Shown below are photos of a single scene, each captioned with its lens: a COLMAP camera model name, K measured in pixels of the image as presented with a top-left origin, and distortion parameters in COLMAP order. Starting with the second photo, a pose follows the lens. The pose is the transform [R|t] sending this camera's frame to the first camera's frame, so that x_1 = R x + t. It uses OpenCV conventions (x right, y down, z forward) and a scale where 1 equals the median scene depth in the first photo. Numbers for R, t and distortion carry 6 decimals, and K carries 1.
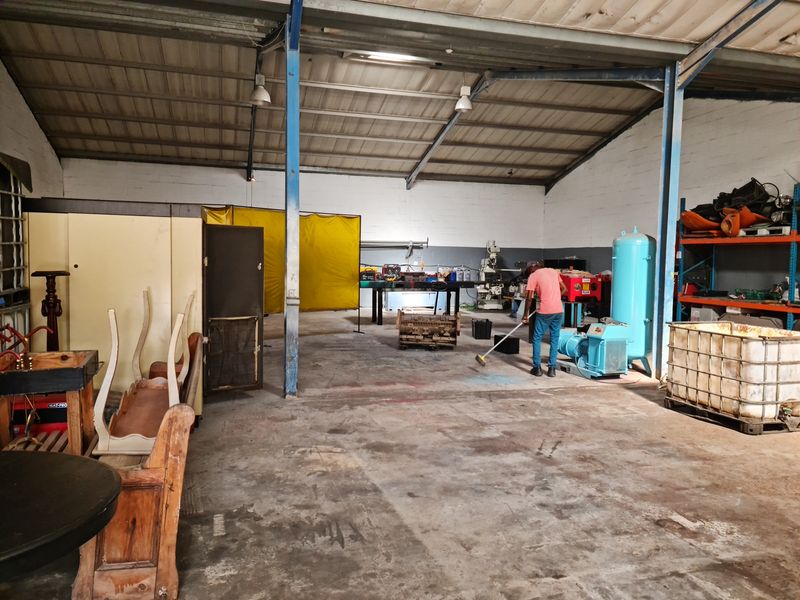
lens RADIAL K [[636.8, 0, 404.4], [0, 636.8, 298.4], [0, 0, 1]] dist [0.127833, -0.132663]
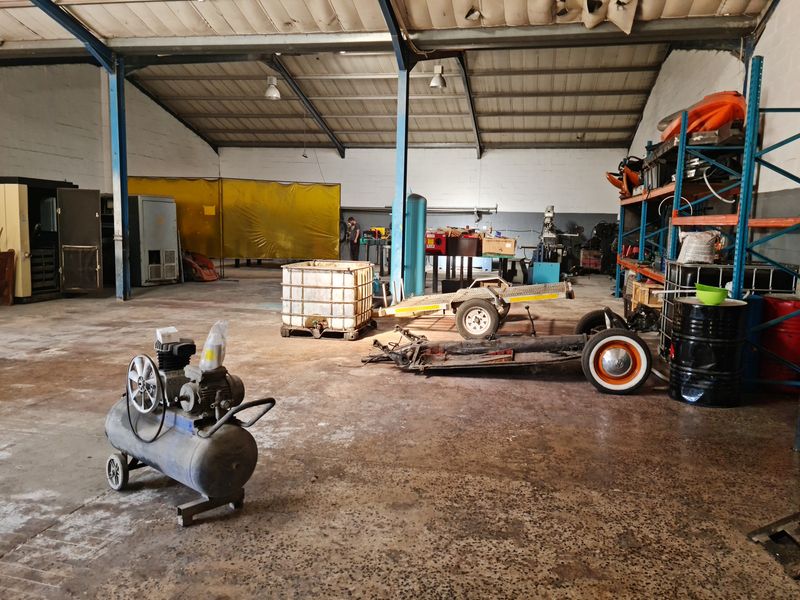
lens RADIAL K [[636.8, 0, 413.9], [0, 636.8, 295.1], [0, 0, 1]] dist [0.127833, -0.132663]
pose [[0.880949, 0.058738, -0.469552, 1.106325], [-0.041659, 0.998040, 0.046689, 0.036144], [0.471374, -0.021570, 0.881669, -0.047253]]
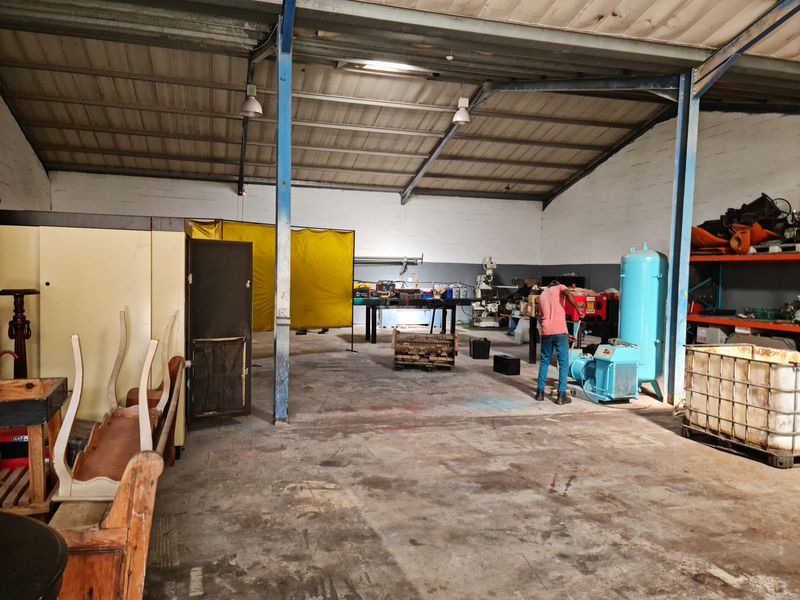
lens RADIAL K [[636.8, 0, 396.1], [0, 636.8, 302.1], [0, 0, 1]] dist [0.127833, -0.132663]
pose [[0.999995, 0.003226, -0.000282, -0.008789], [-0.003230, 0.999819, -0.018742, -0.005832], [0.000221, 0.018742, 0.999824, 0.058563]]
